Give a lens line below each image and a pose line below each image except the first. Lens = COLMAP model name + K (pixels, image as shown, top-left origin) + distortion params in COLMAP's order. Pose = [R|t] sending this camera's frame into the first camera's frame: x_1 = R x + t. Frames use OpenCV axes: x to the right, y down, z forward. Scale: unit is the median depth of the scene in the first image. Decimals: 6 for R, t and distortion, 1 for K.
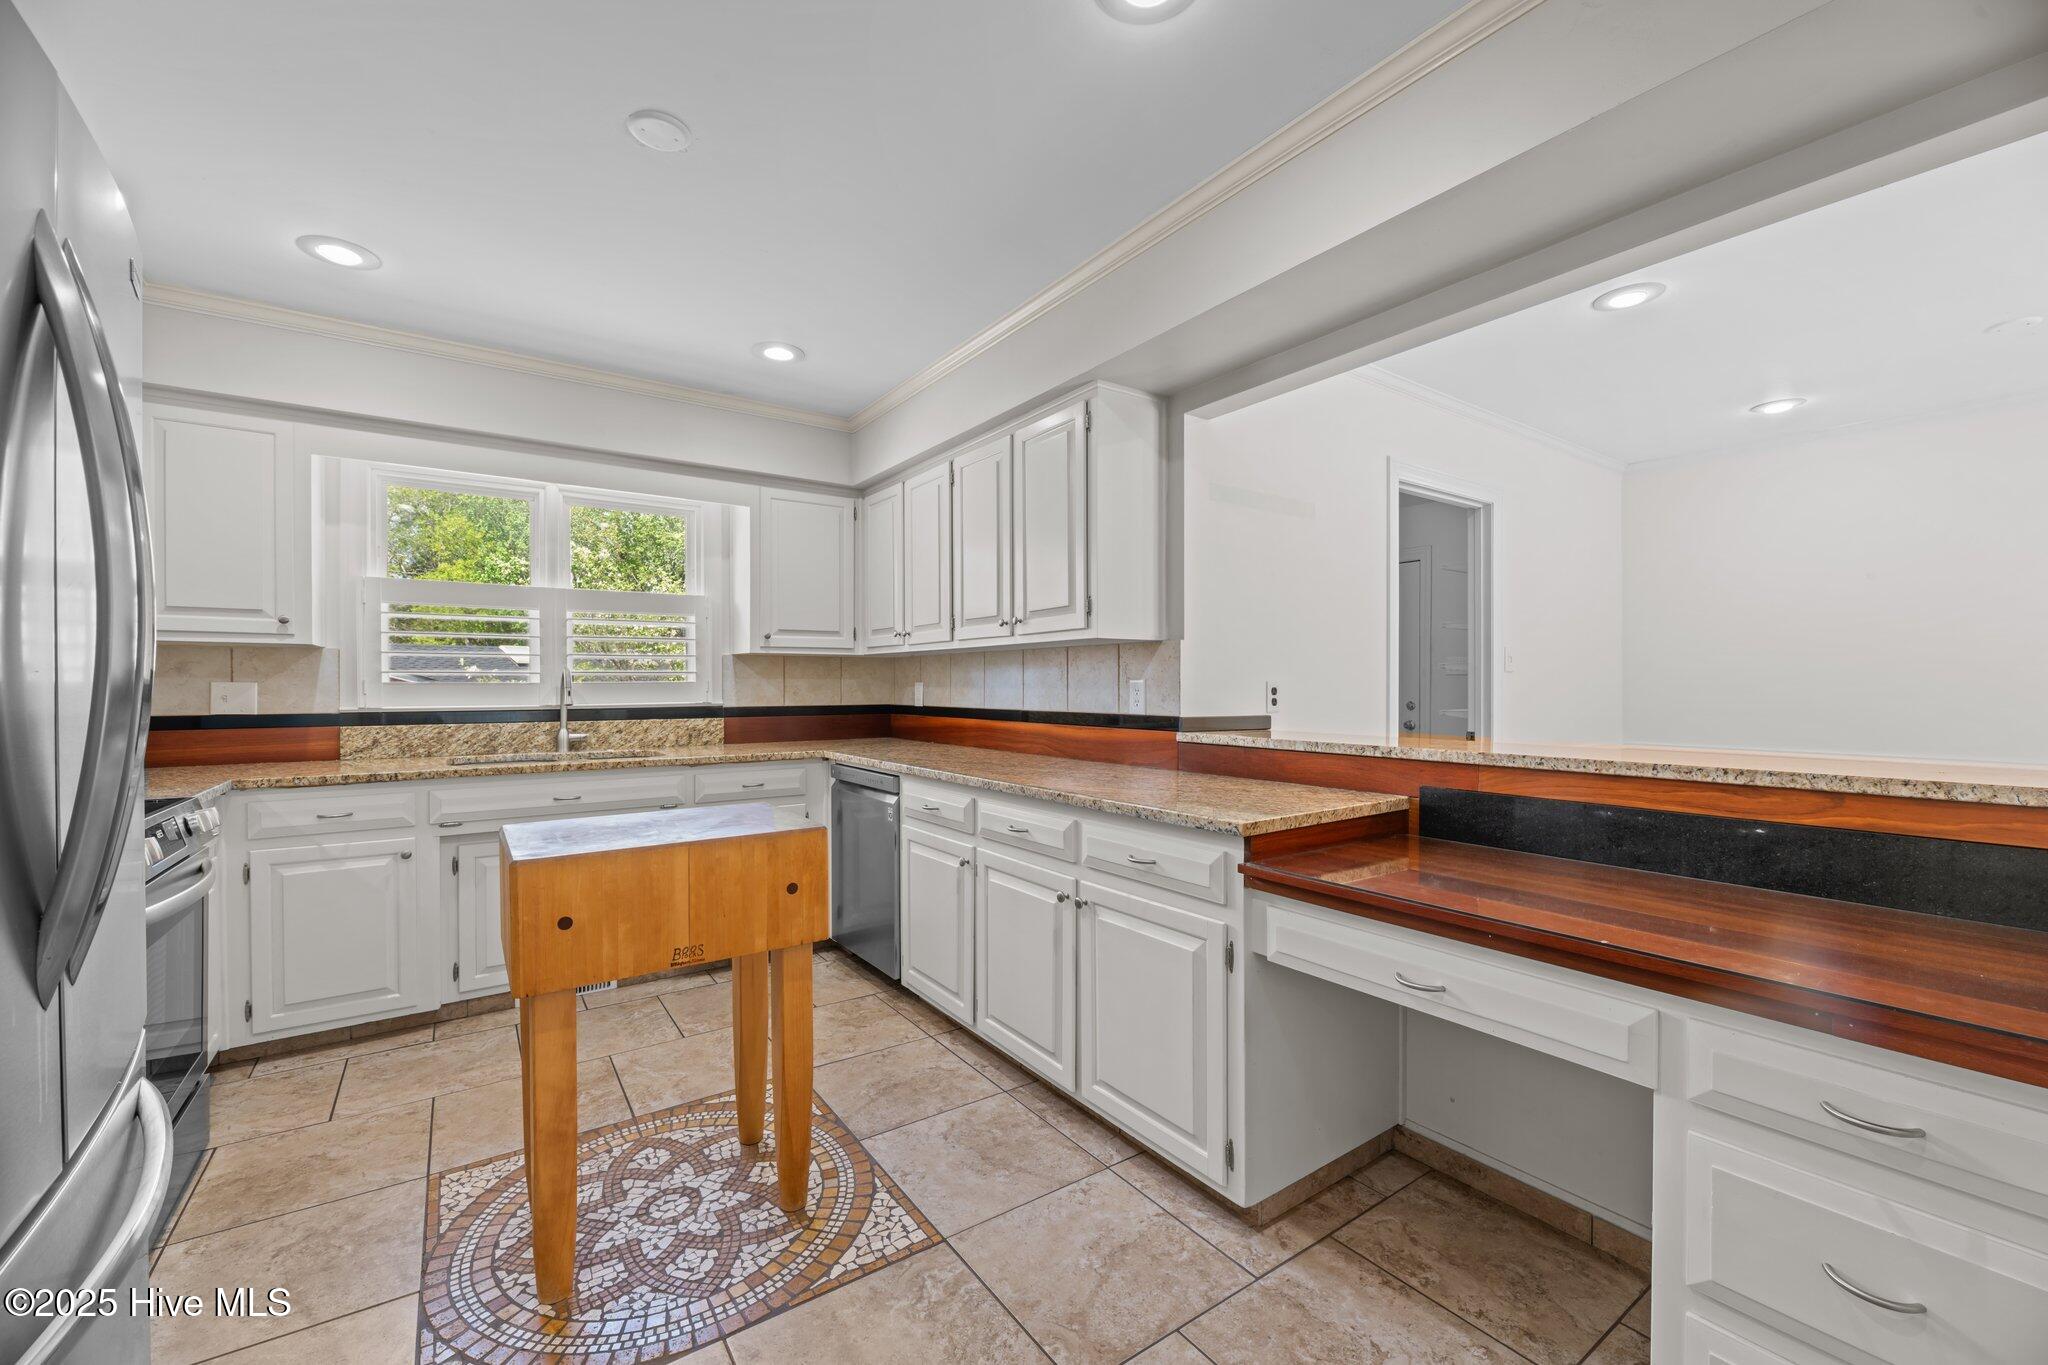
lens RADIAL K [[827.9, 0, 1023.8], [0, 827.9, 688.1], [0, 0, 1]] dist [-0.006899, -0.001906]
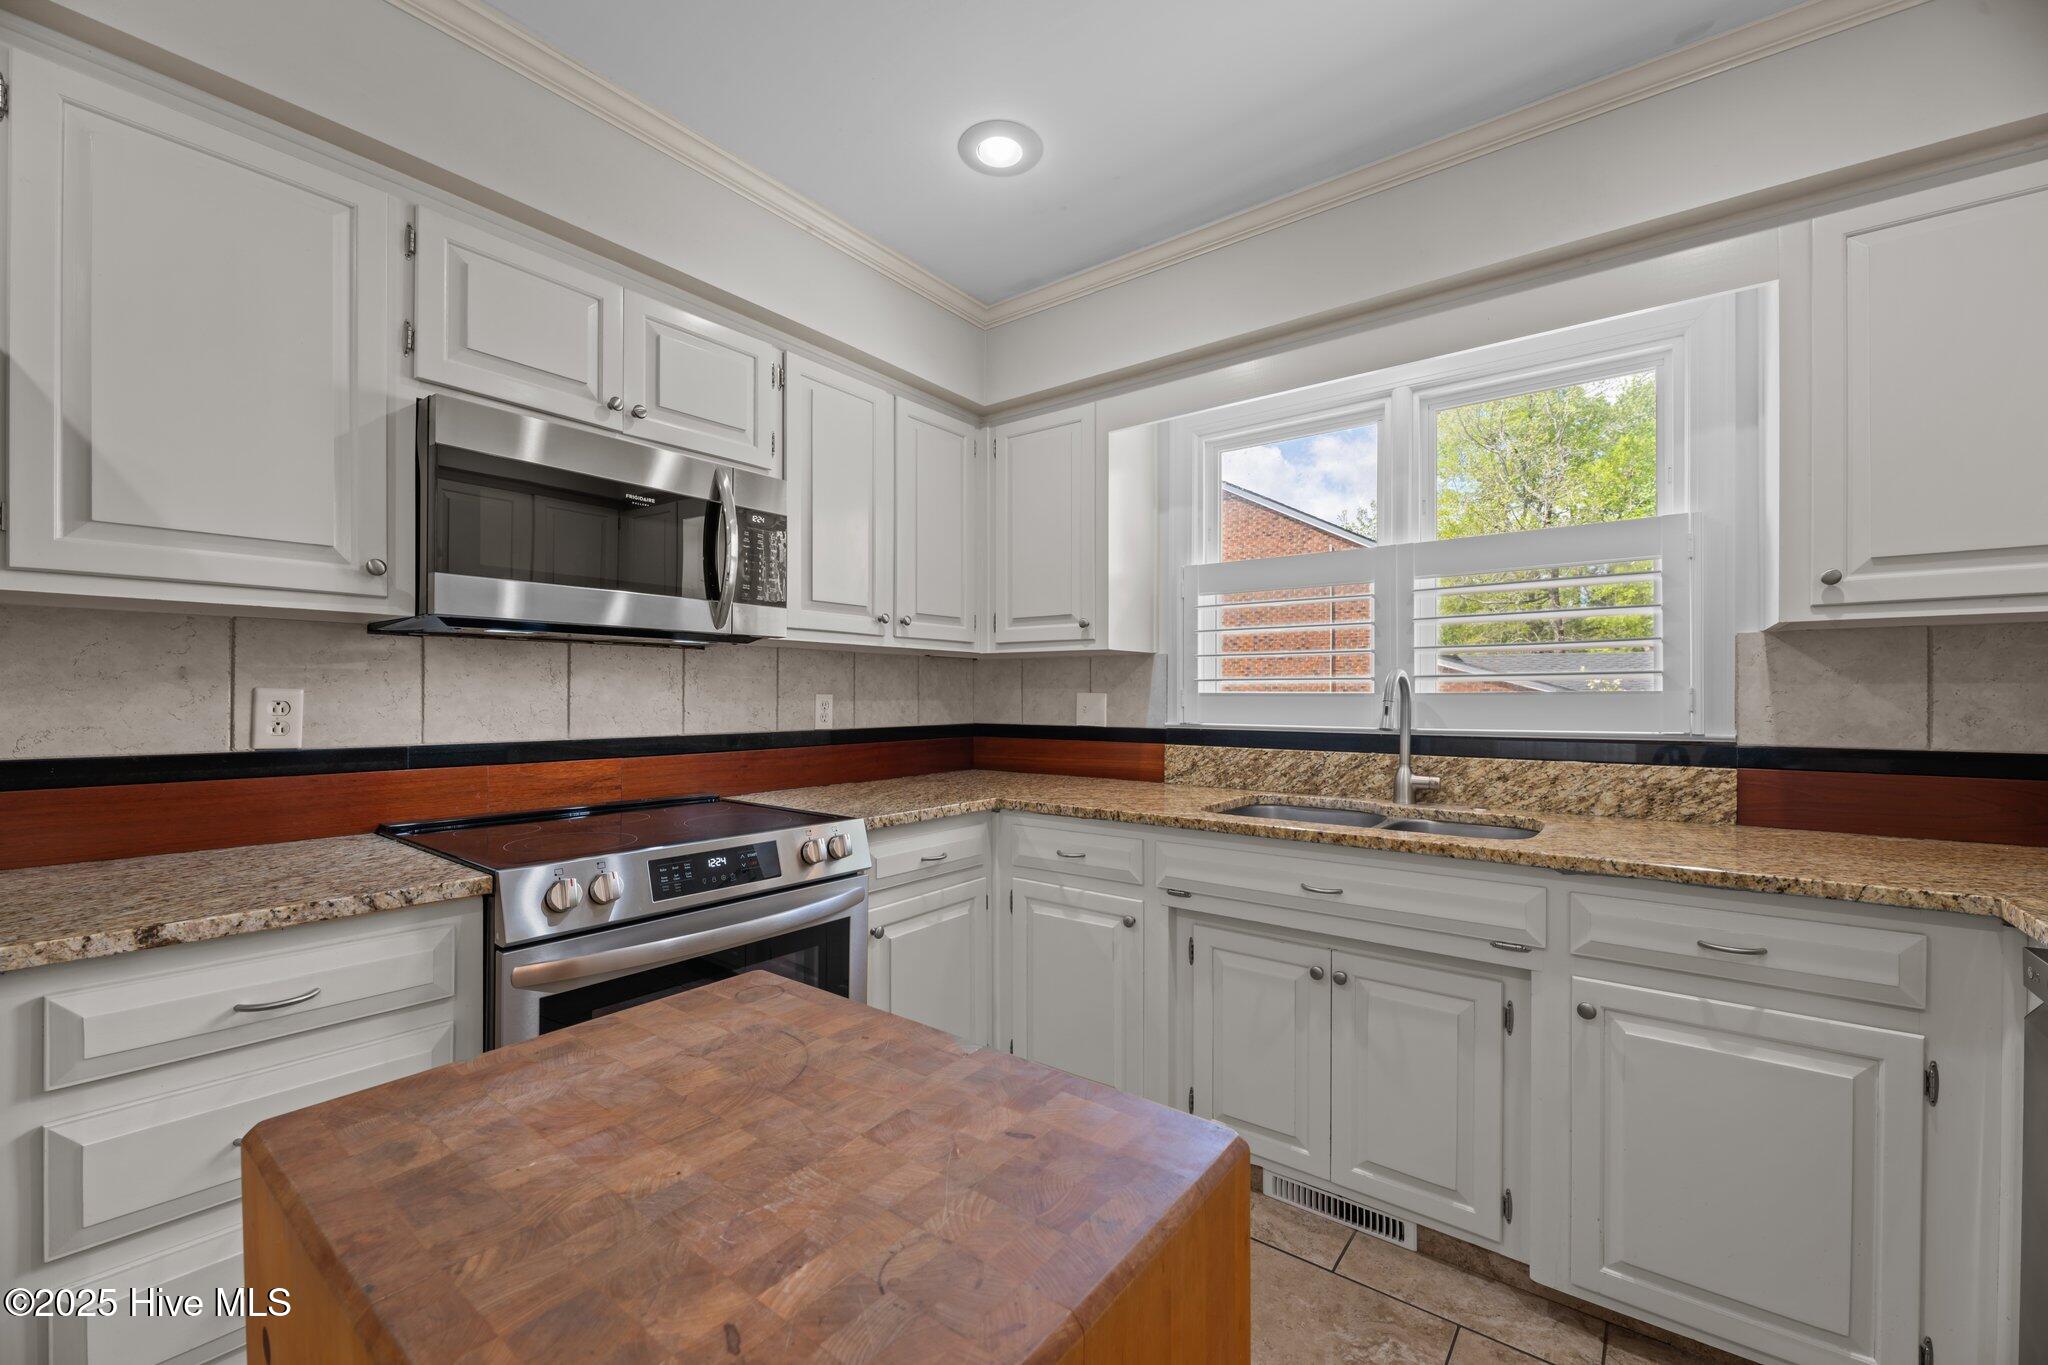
lens RADIAL K [[827.9, 0, 1001.7], [0, 827.9, 697.6], [0, 0, 1]] dist [-0.006899, -0.001906]
pose [[0.294483, 0.004031, -0.955648, -0.049865], [-0.005175, 0.999983, 0.002623, -0.003310], [0.955643, 0.004173, 0.294499, 0.537415]]
